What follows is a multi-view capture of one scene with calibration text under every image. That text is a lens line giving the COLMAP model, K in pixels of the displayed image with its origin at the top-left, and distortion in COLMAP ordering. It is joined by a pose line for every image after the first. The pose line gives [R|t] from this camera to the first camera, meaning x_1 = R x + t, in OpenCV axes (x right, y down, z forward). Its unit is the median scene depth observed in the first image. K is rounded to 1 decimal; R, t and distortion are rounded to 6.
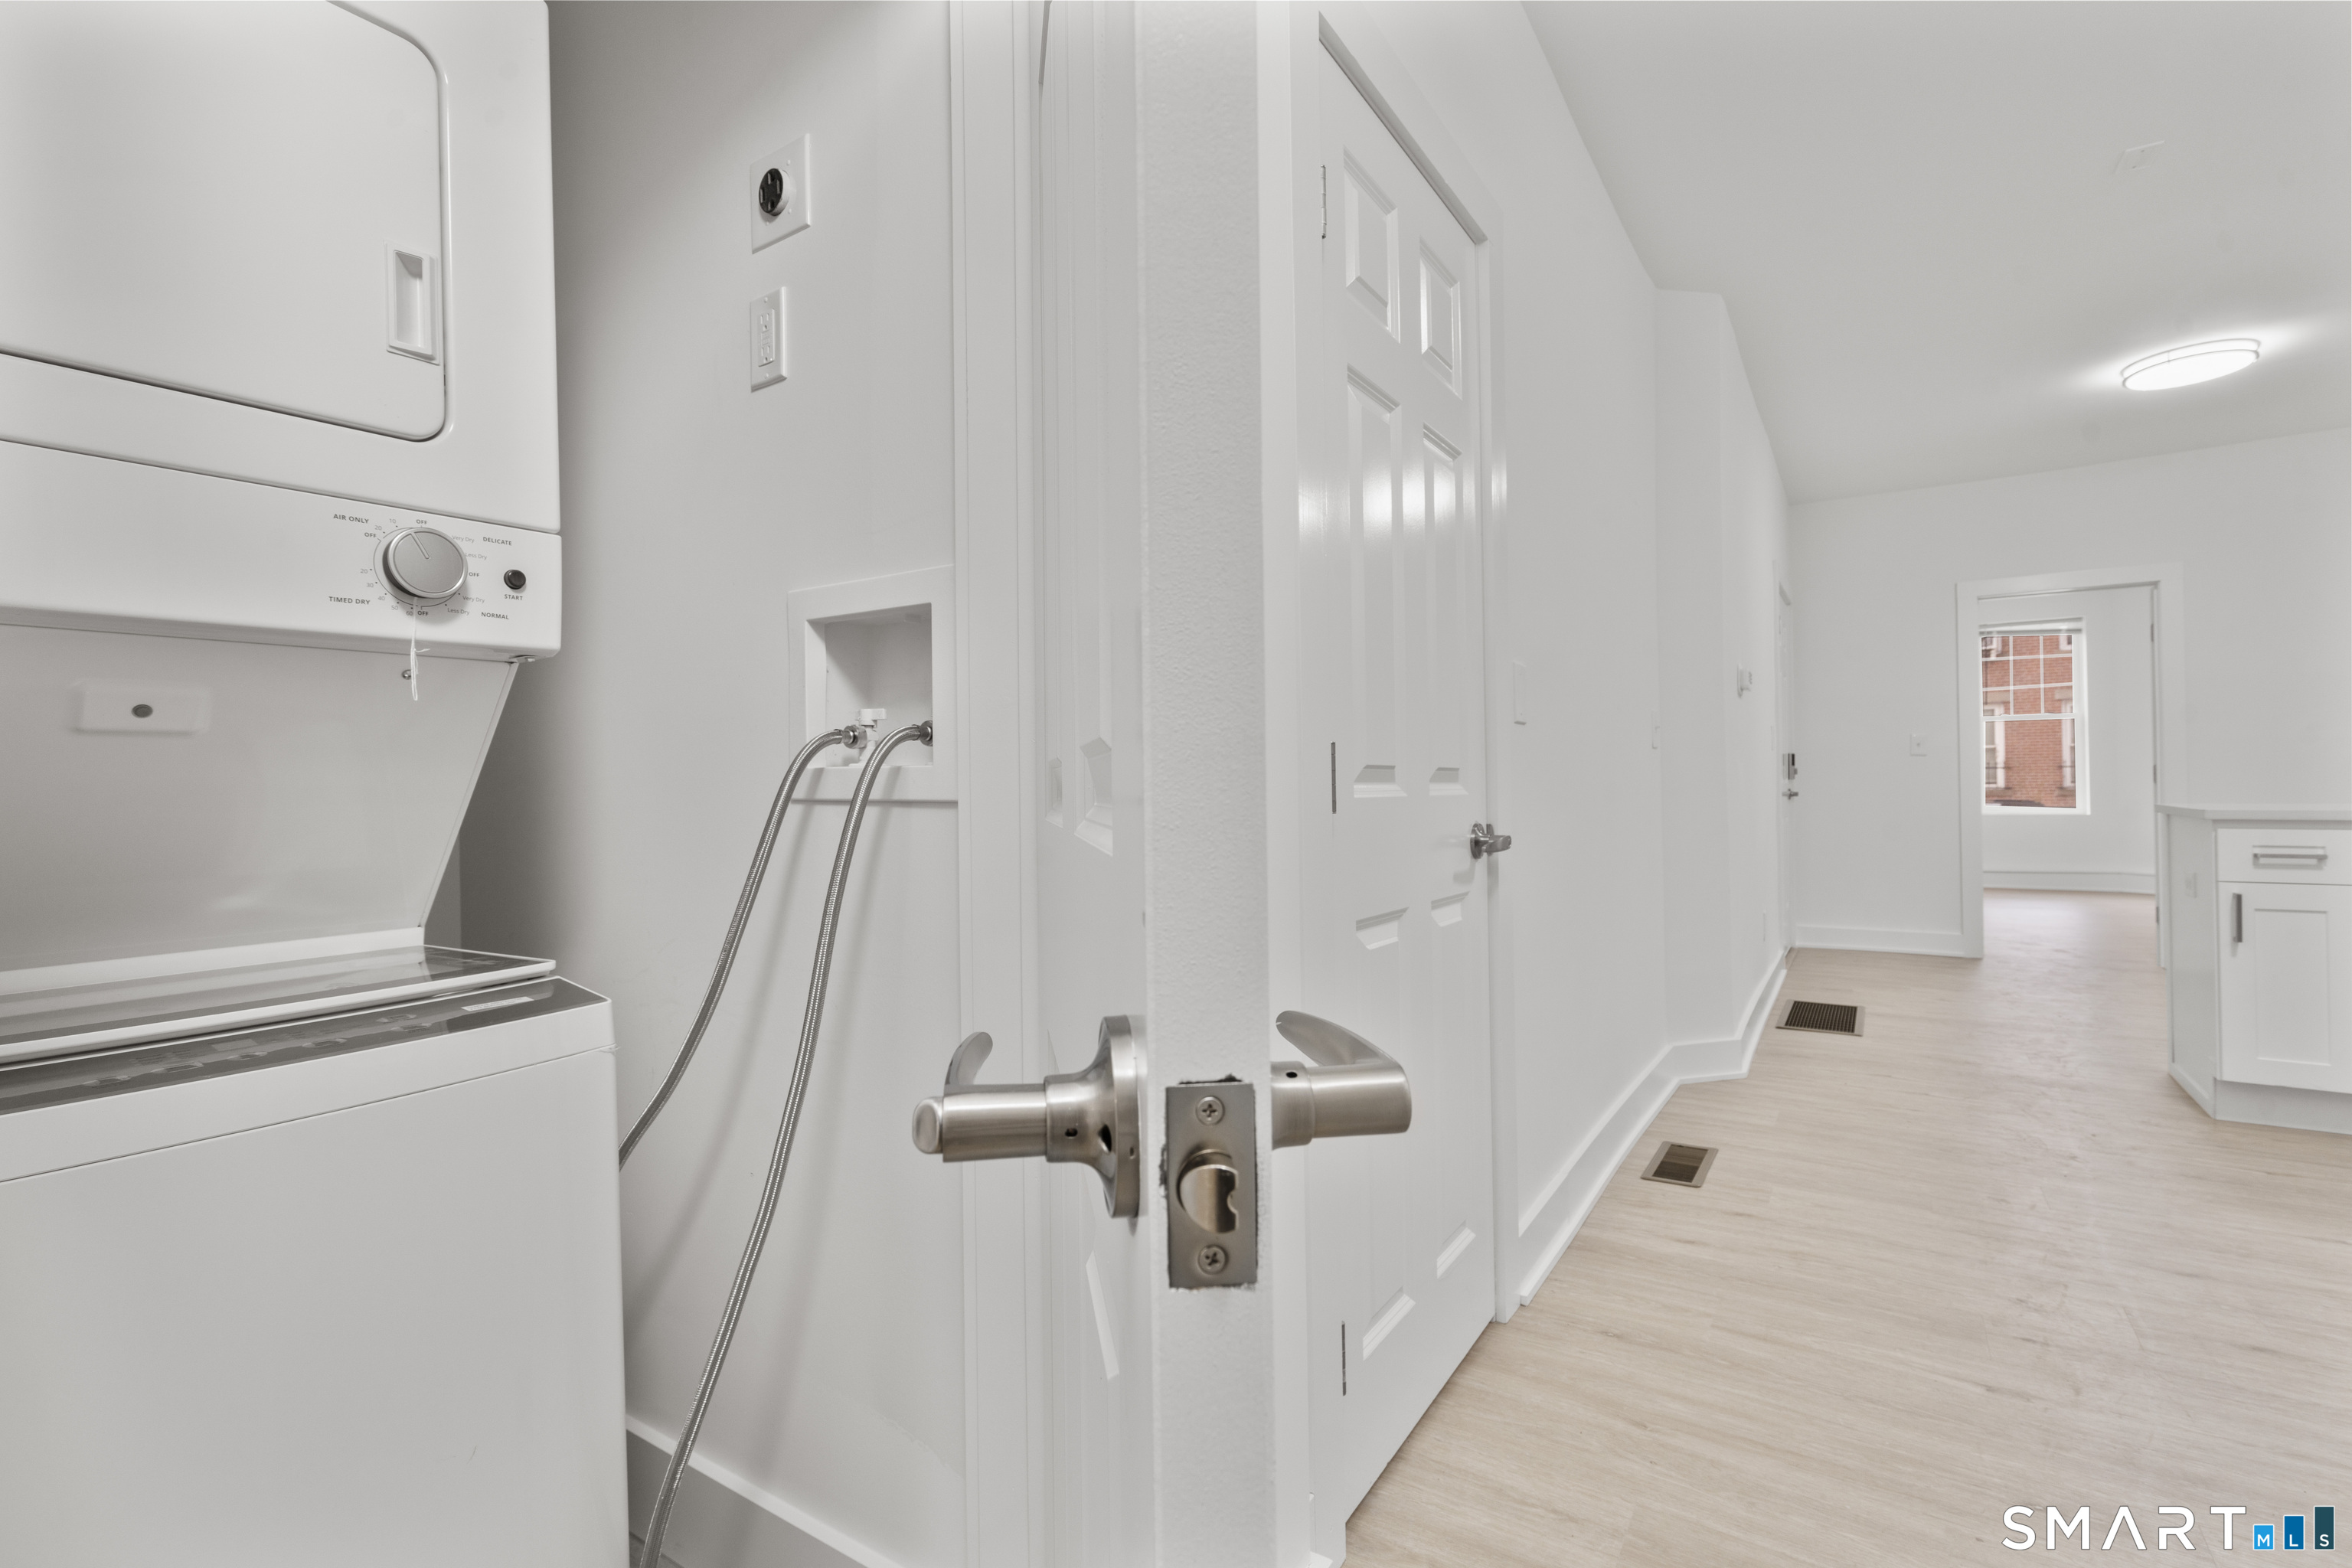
lens RADIAL K [[1071.4, 0, 1171.0], [0, 1071.4, 778.0], [0, 0, 1]] dist [-0.003821, 0.002242]
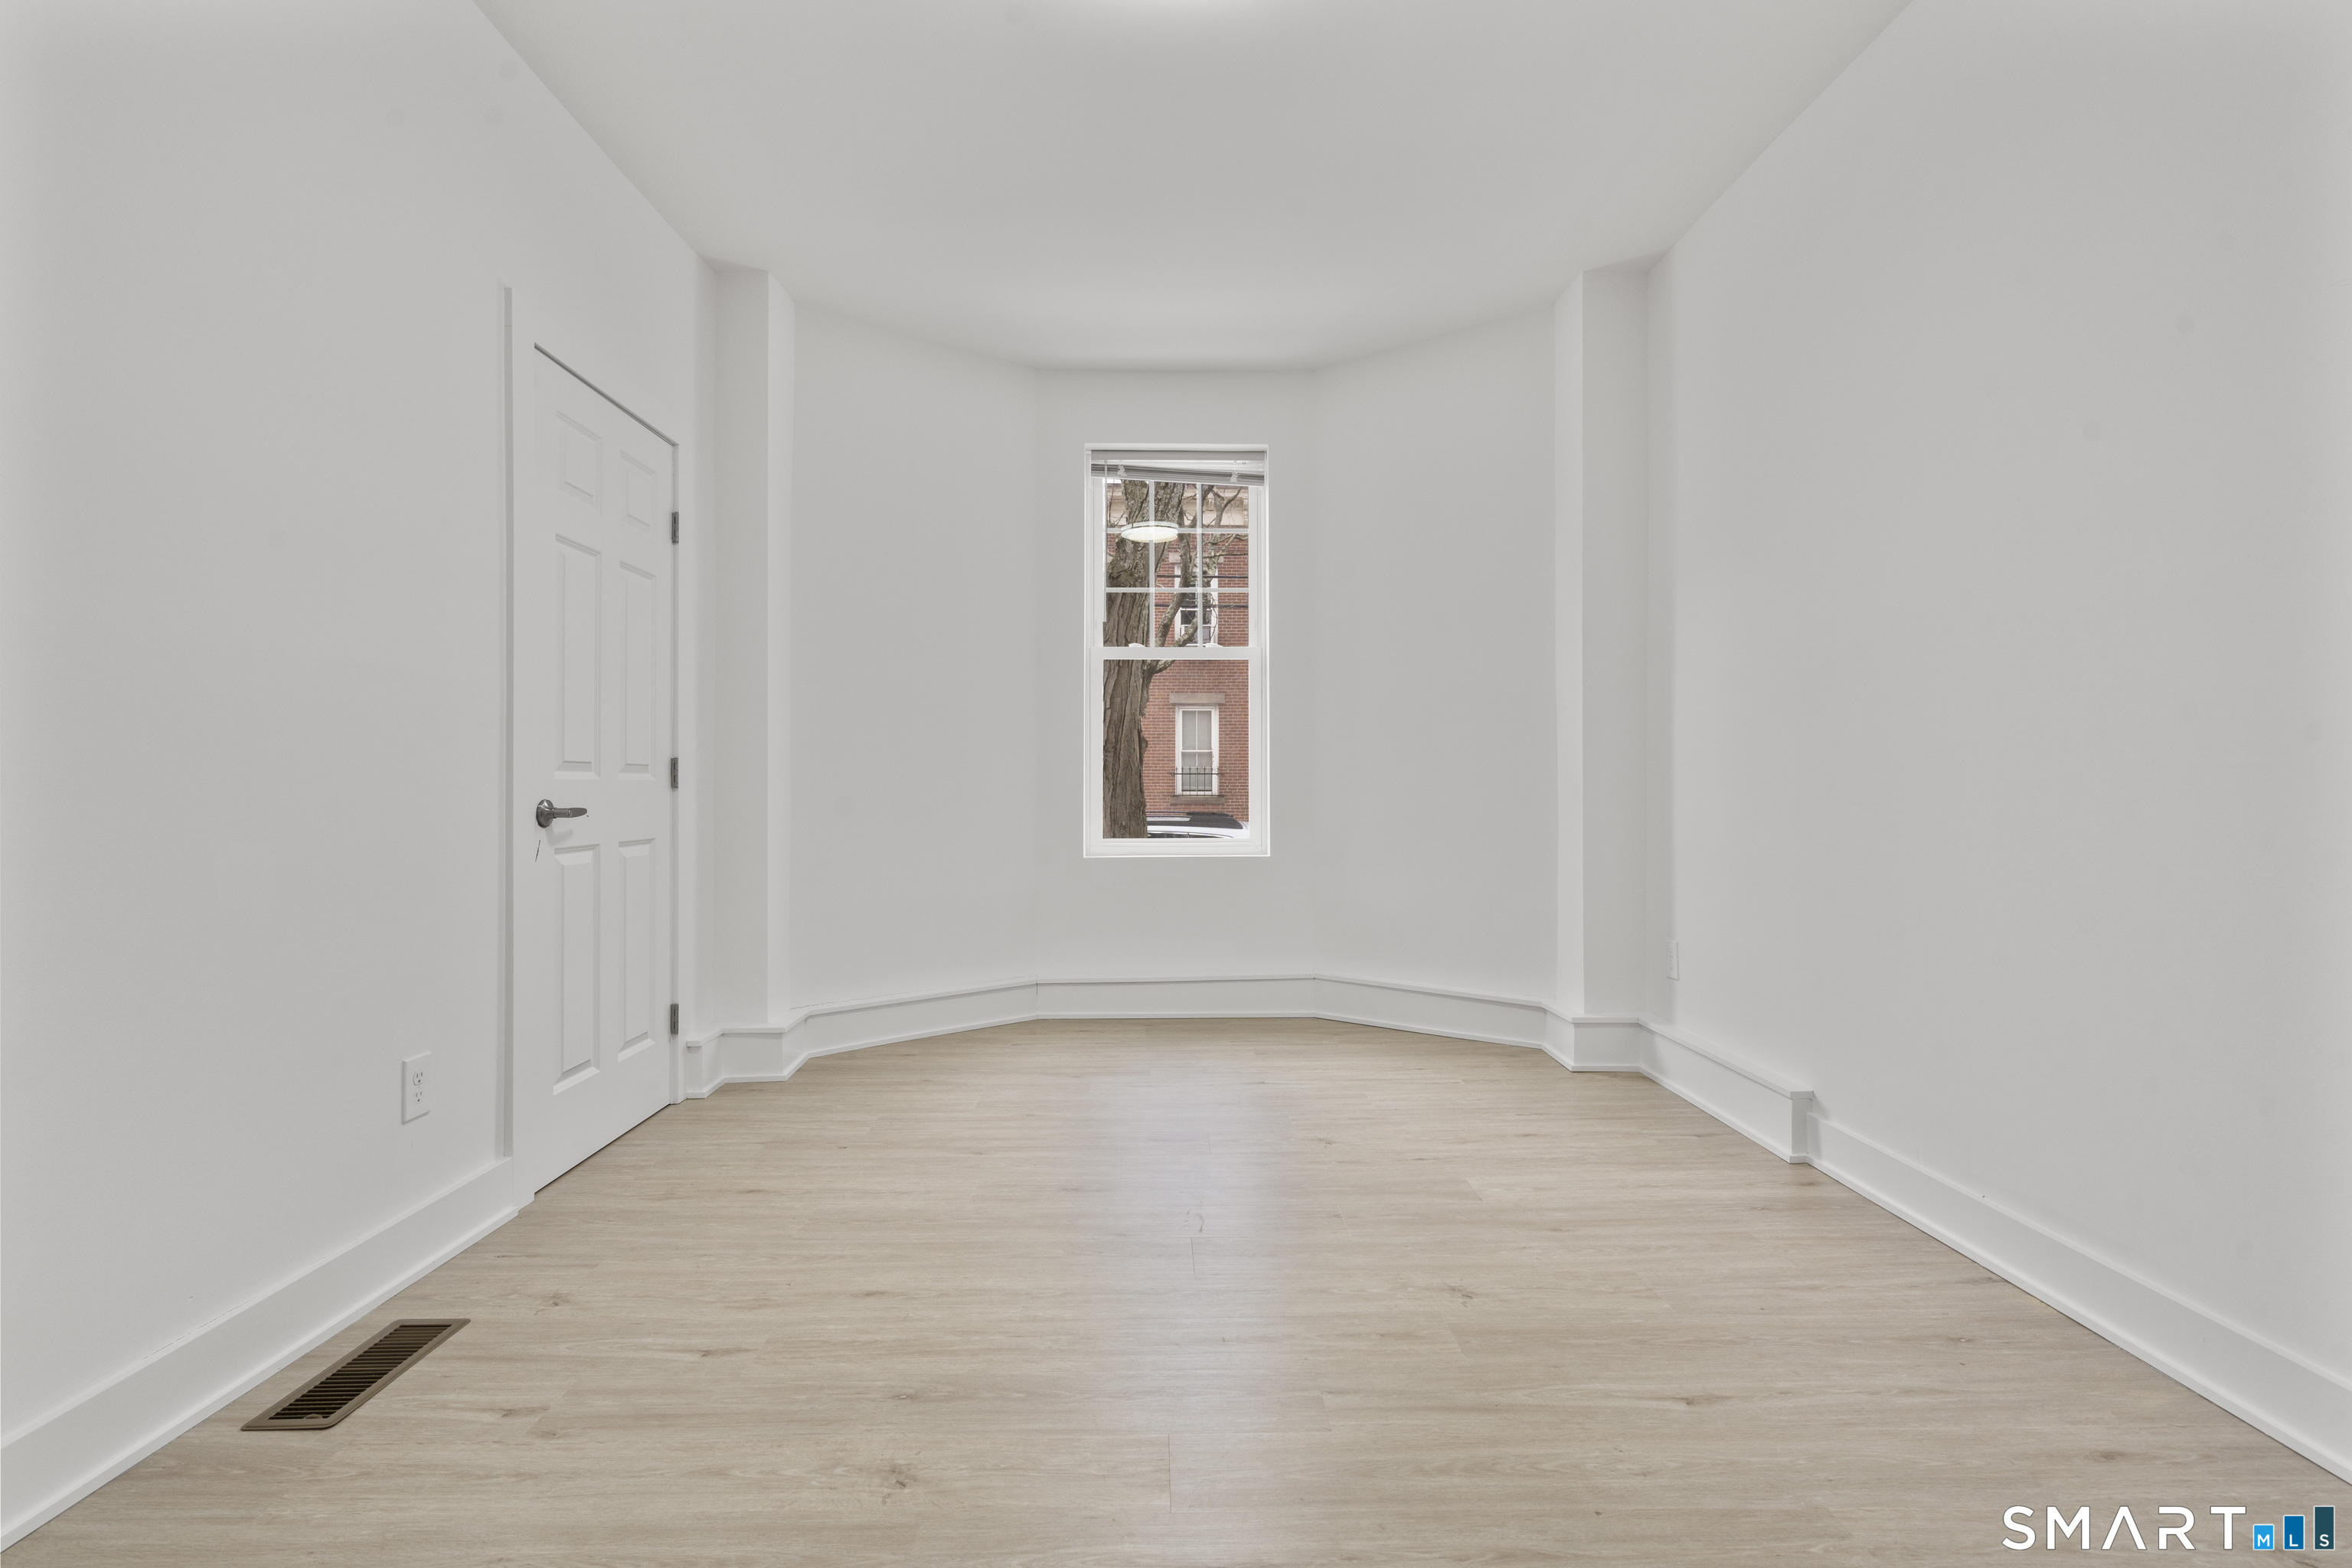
lens RADIAL K [[1071.4, 0, 1171.0], [0, 1071.4, 778.0], [0, 0, 1]] dist [-0.003821, 0.002242]
pose [[0.827281, 0.013631, 0.561624, 1.147747], [-0.011401, 0.999907, -0.007475, 0.005736], [-0.561673, -0.000219, 0.827359, 1.307371]]
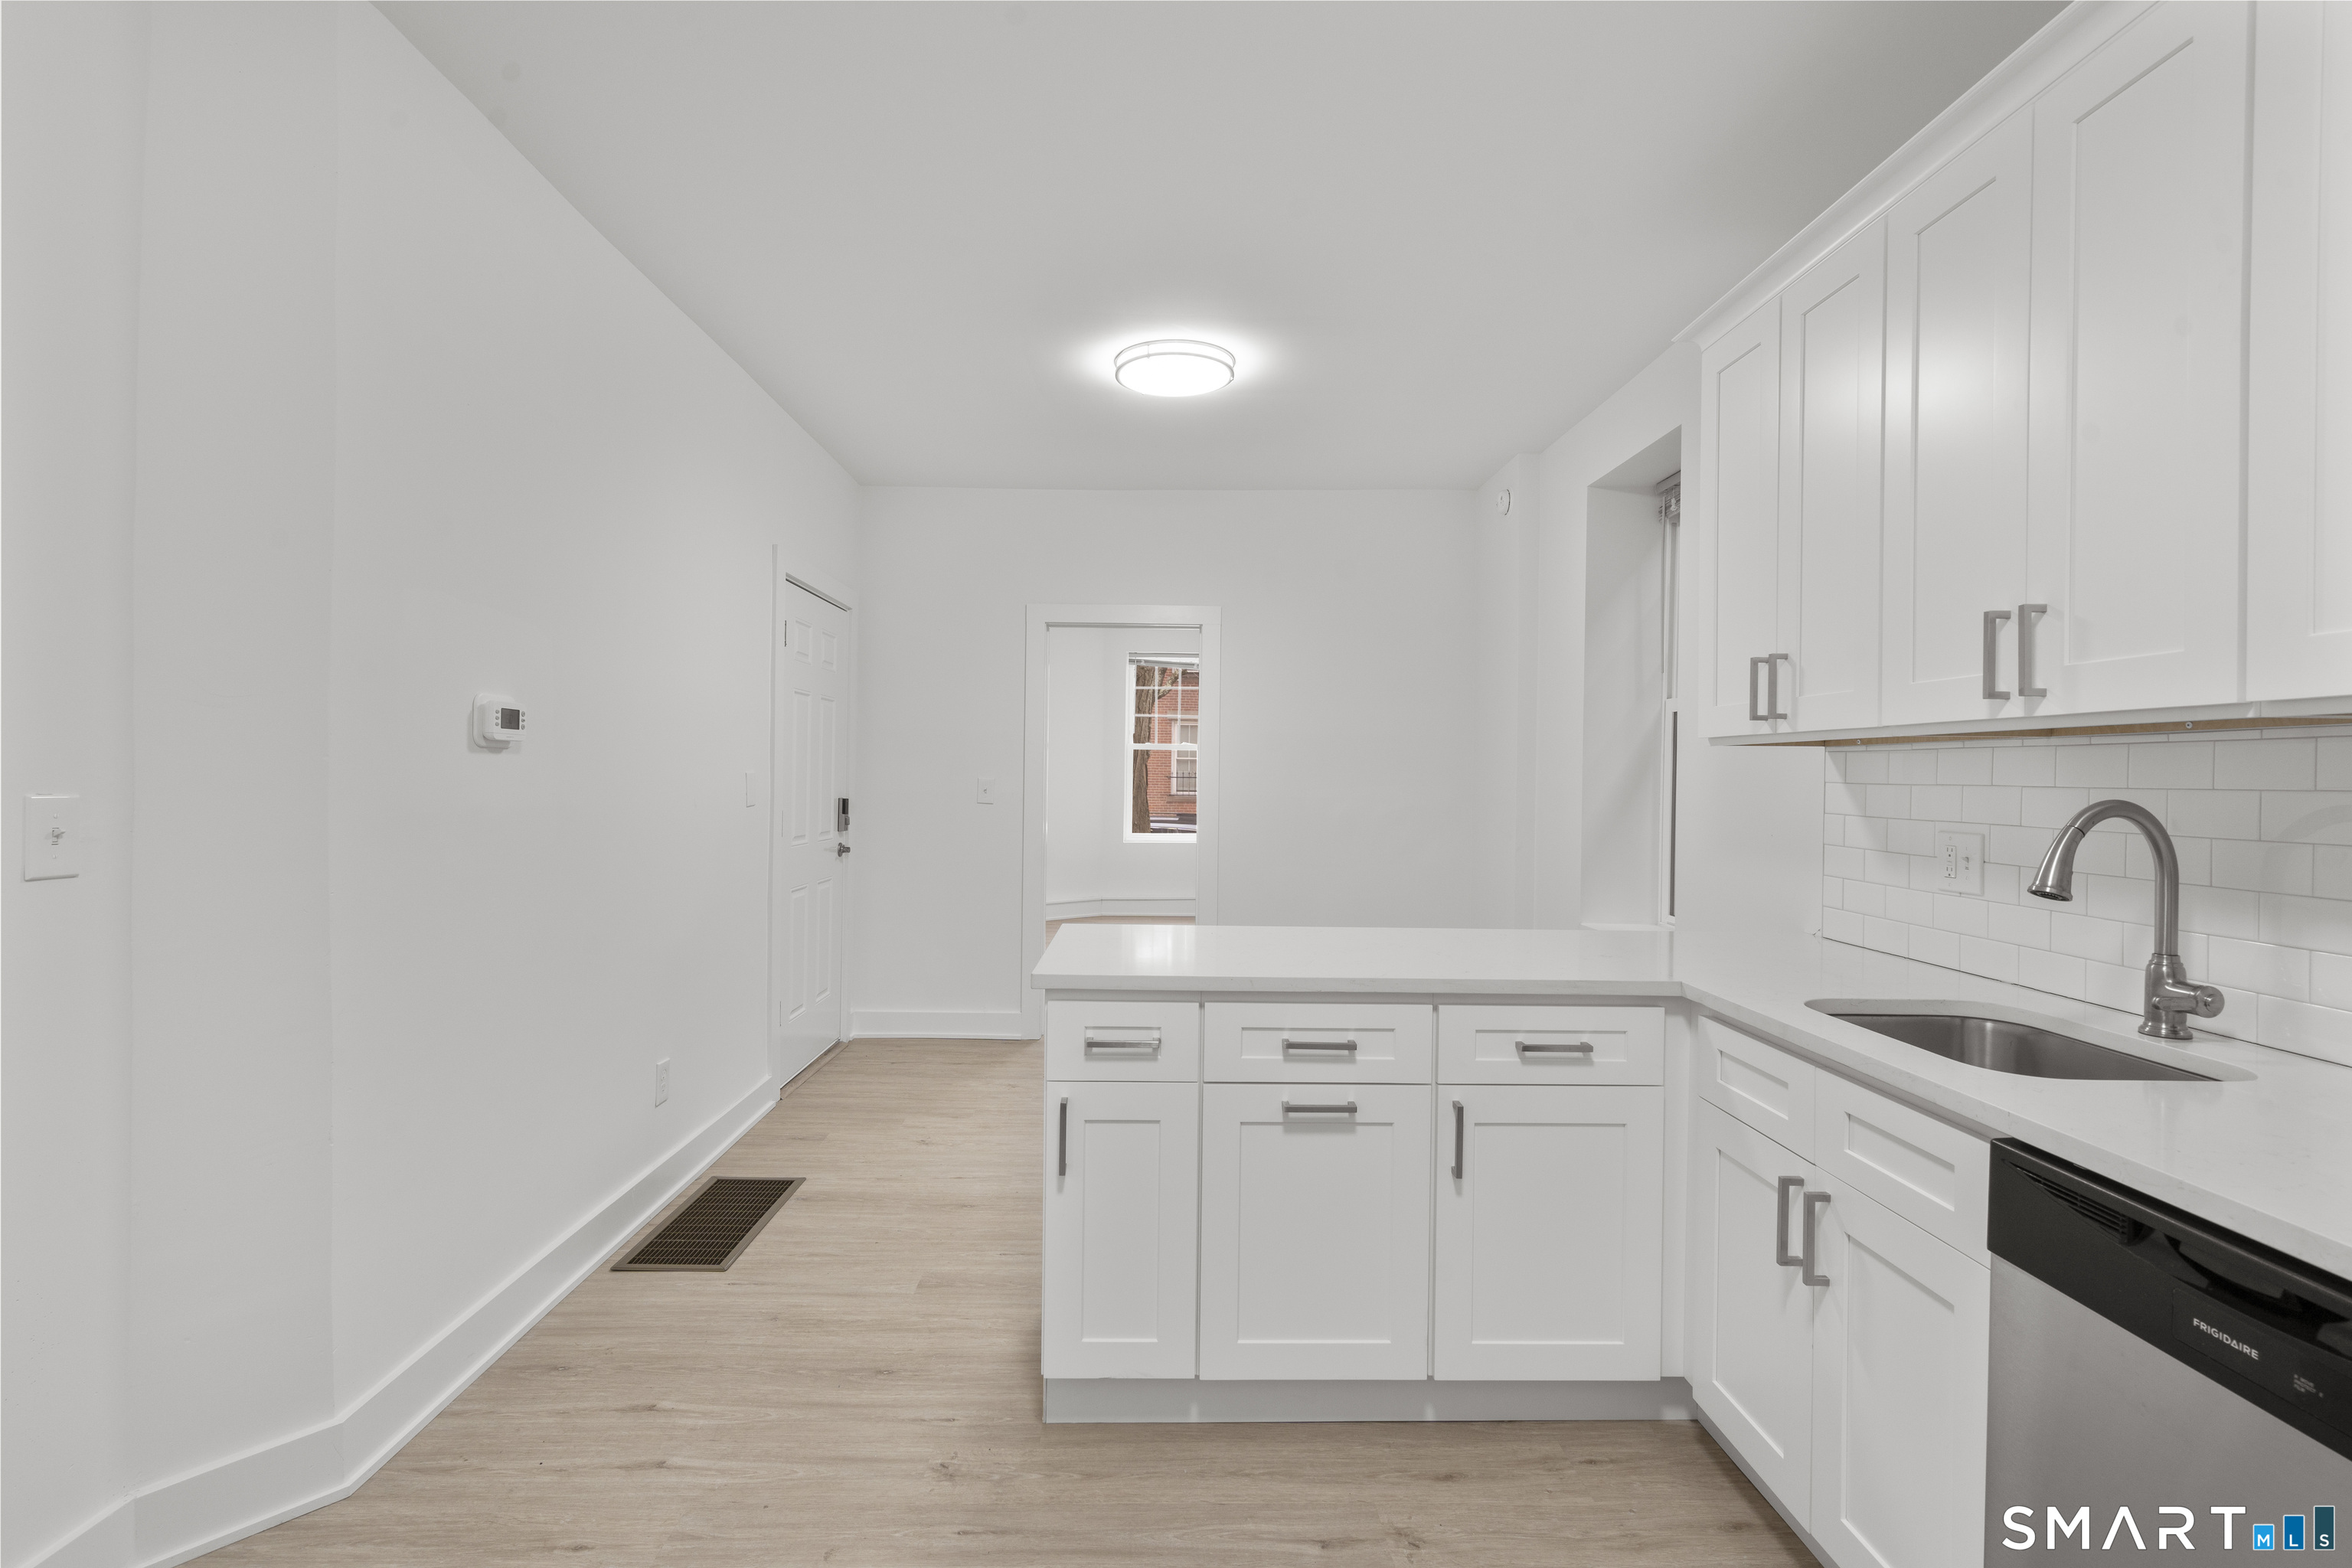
lens RADIAL K [[1104.7, 0, 1165.5], [0, 1104.7, 777.7], [0, 0, 1]] dist [-0.001143, 0.000503]
pose [[0.828872, 0.017938, 0.559151, 0.453339], [-0.023890, 0.999709, 0.003342, -0.066237], [-0.558929, -0.016128, 0.829059, 0.272798]]
